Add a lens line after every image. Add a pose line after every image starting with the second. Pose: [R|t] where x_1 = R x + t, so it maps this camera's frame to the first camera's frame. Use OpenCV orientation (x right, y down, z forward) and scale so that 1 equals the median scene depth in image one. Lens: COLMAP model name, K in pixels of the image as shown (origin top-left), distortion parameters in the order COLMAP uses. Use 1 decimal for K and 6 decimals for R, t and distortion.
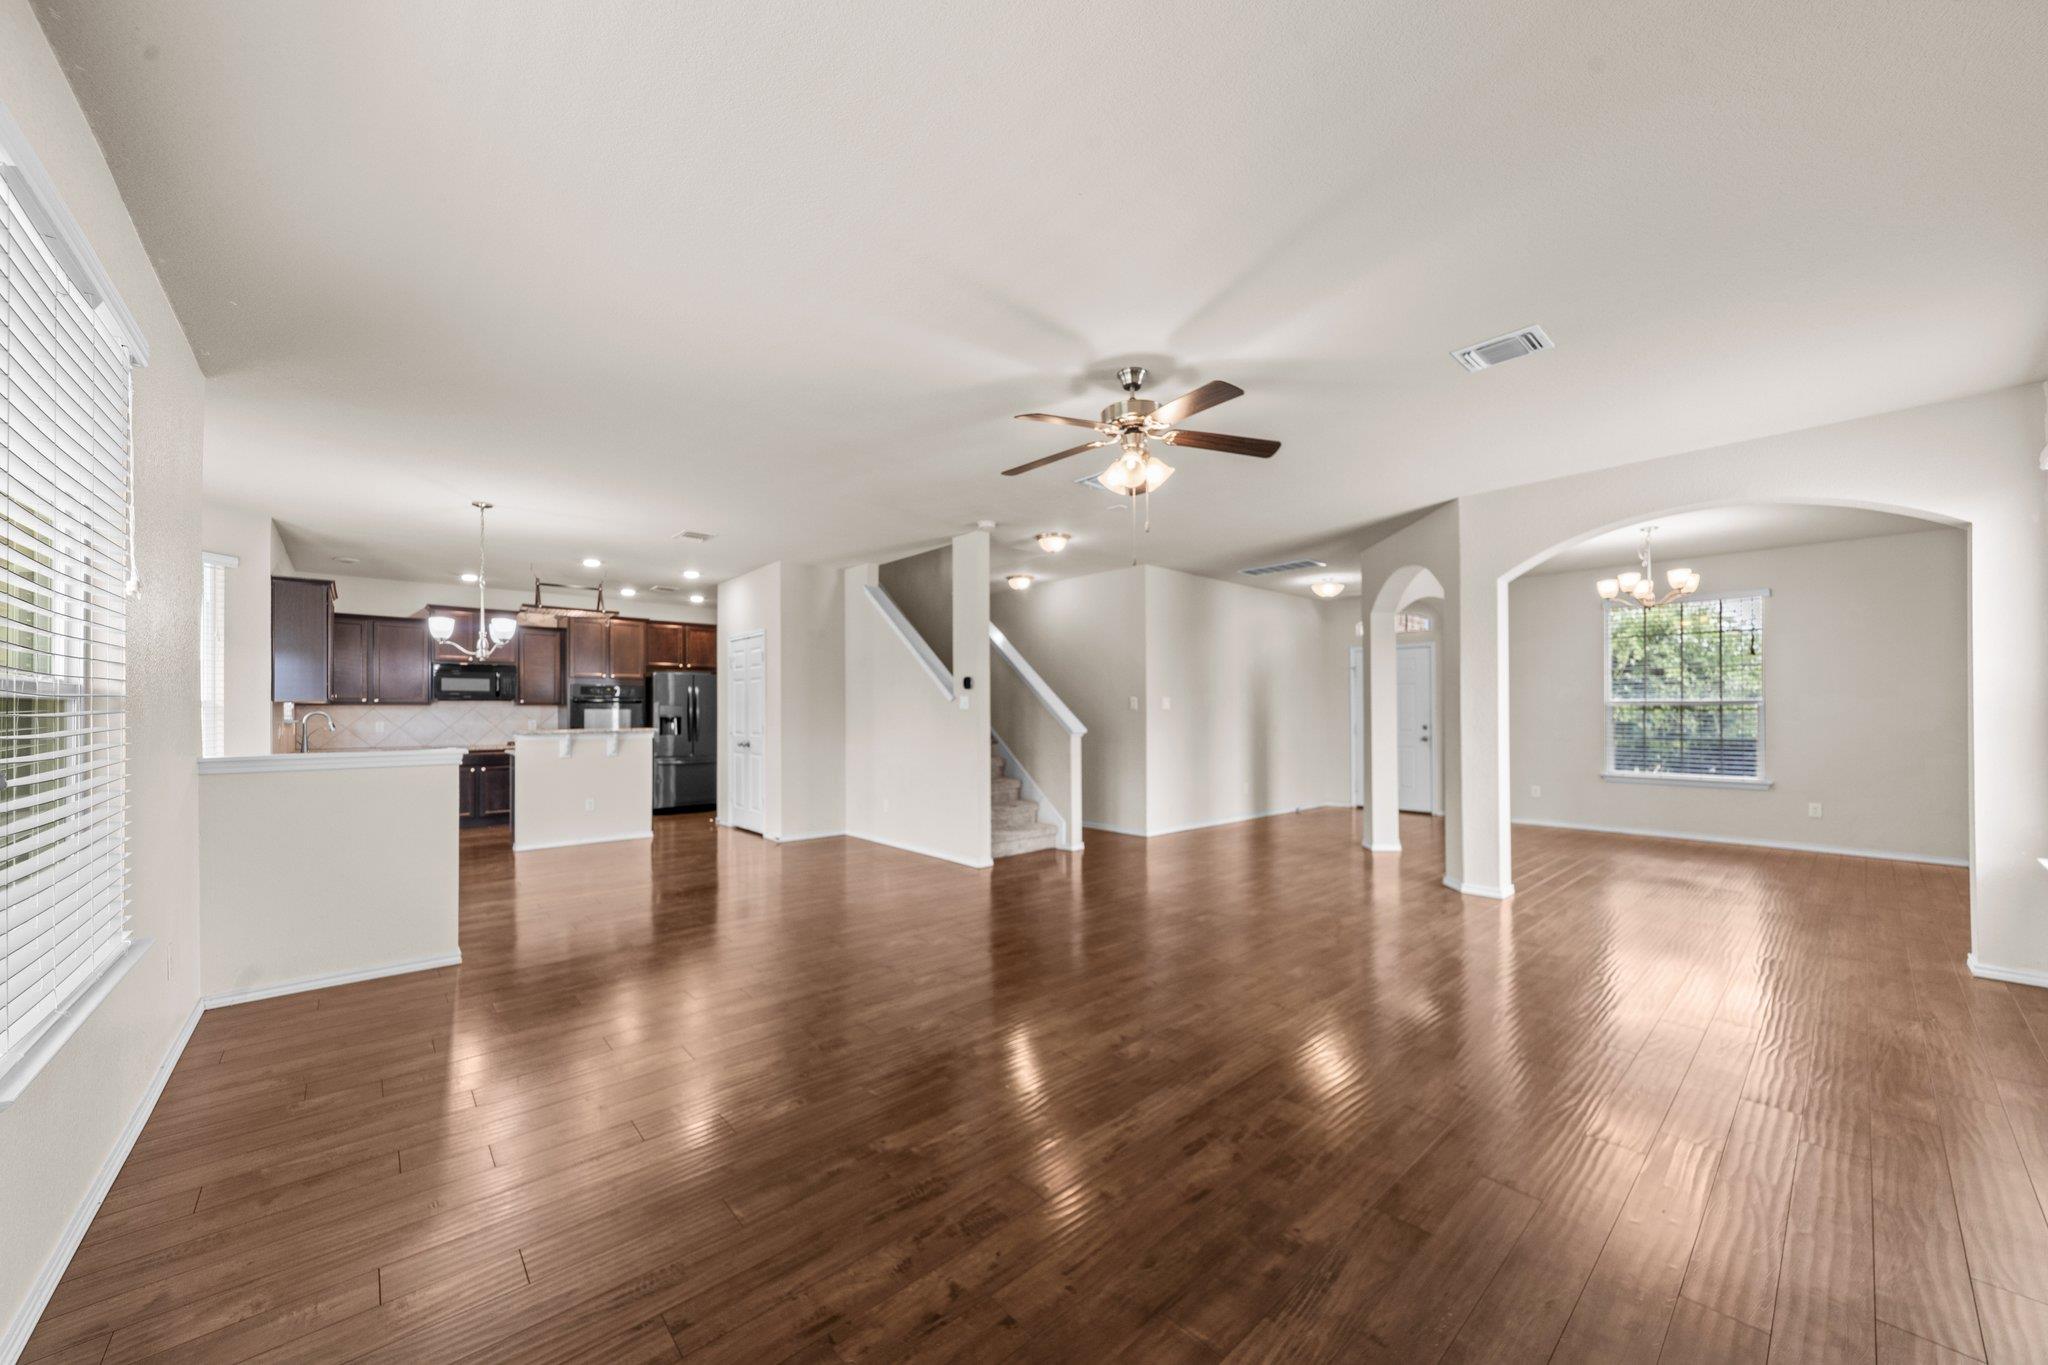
lens RADIAL K [[726.5, 0, 1043.5], [0, 726.5, 700.8], [0, 0, 1]] dist [0.005686, -0.002456]
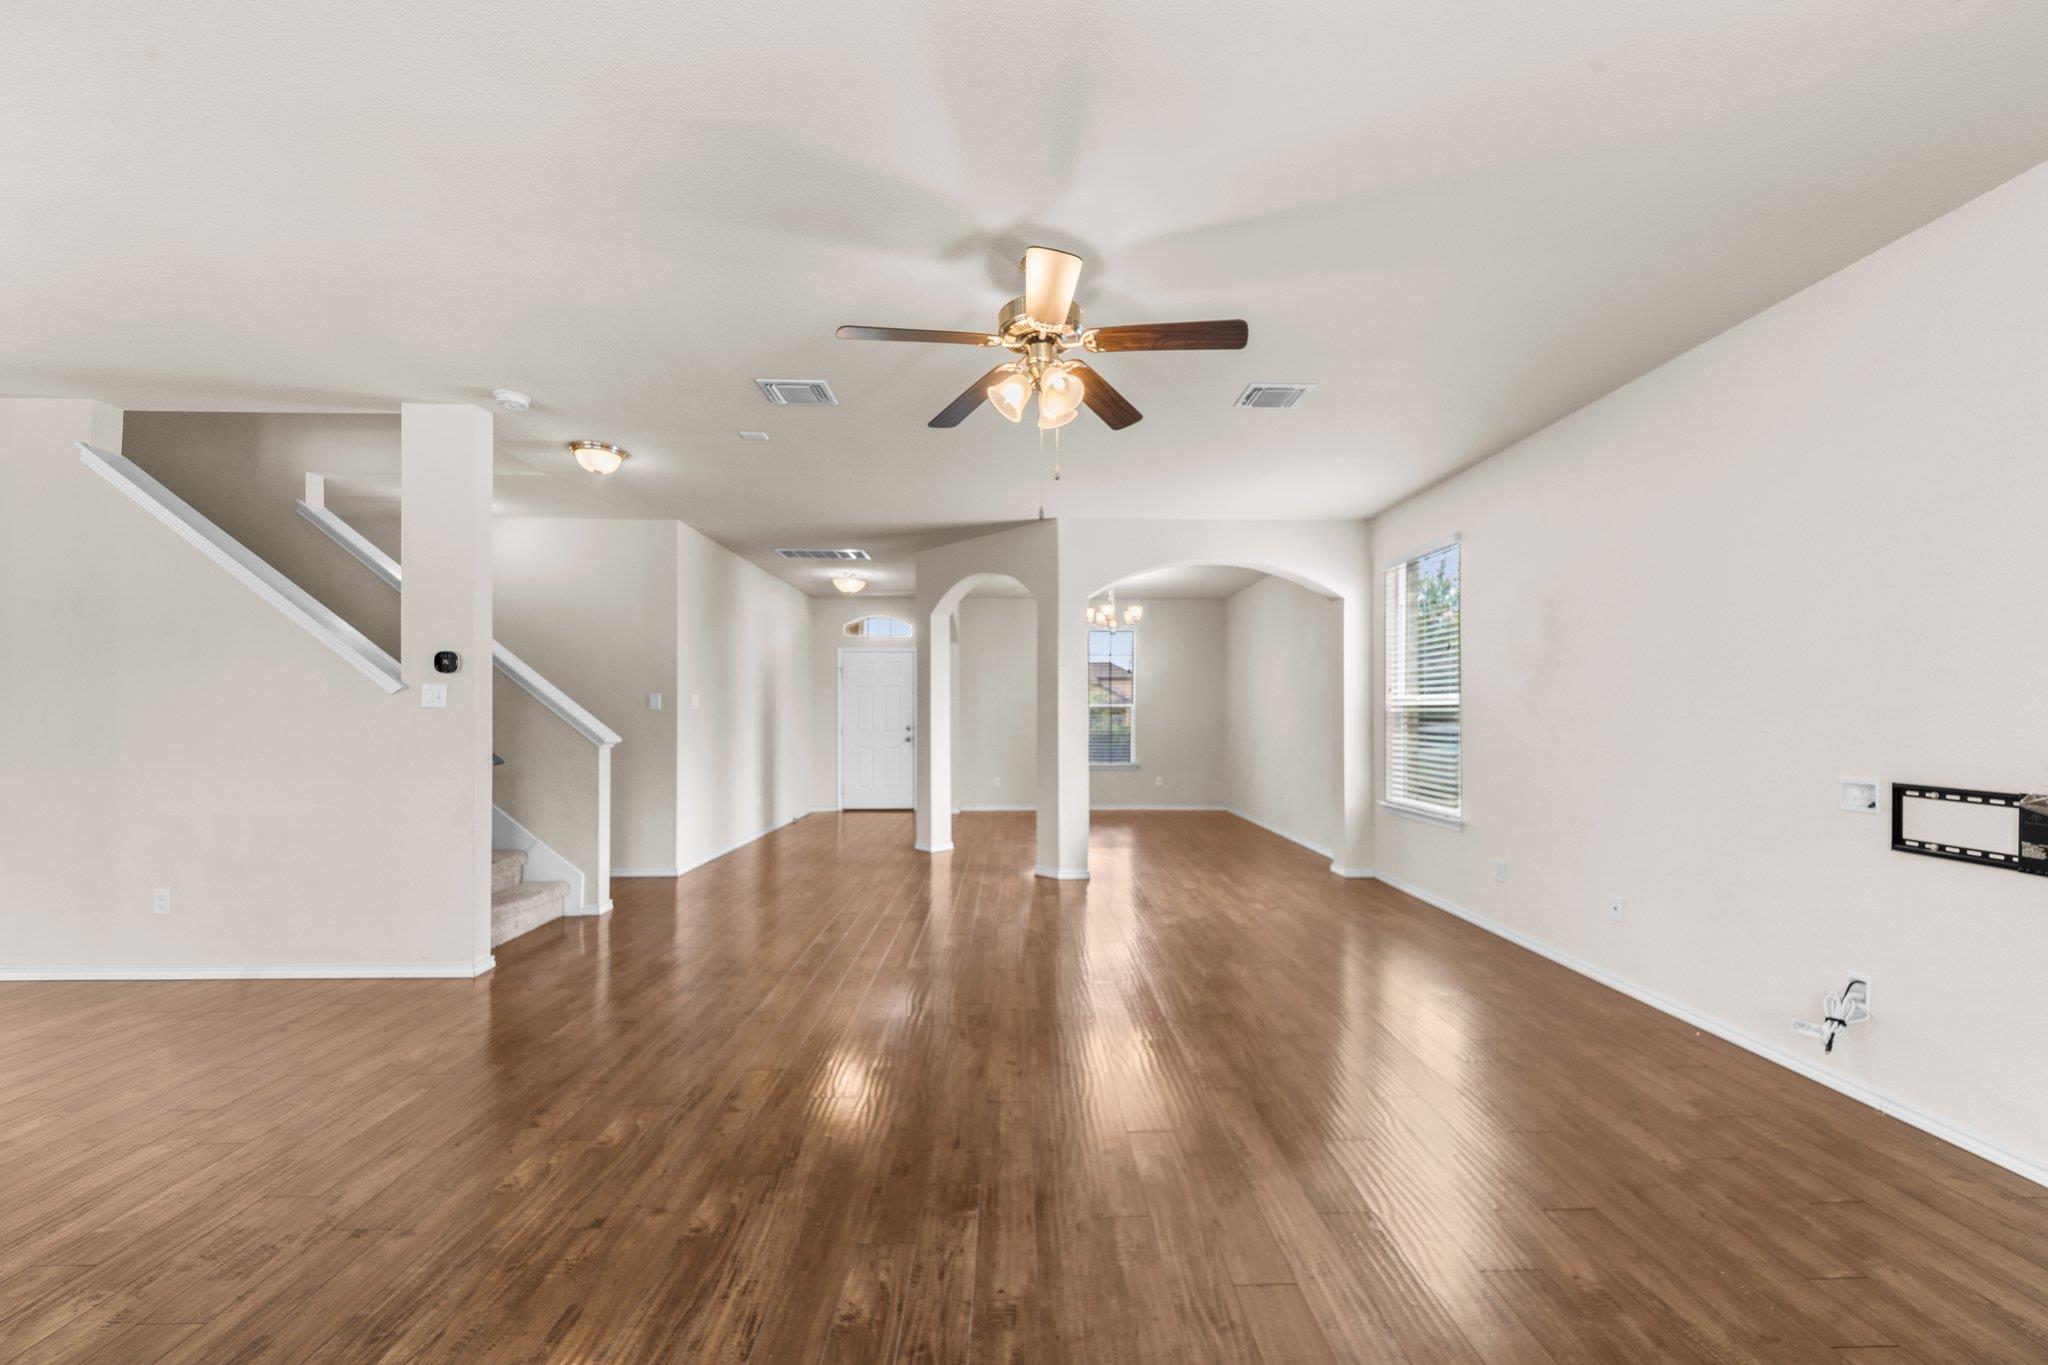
lens RADIAL K [[726.5, 0, 1024.1], [0, 726.5, 703.4], [0, 0, 1]] dist [0.005686, -0.002456]
pose [[0.656895, 0.013244, 0.753866, -0.214792], [-0.014348, 0.999884, -0.005063, 0.004493], [-0.753845, -0.007491, 0.657009, 0.244178]]
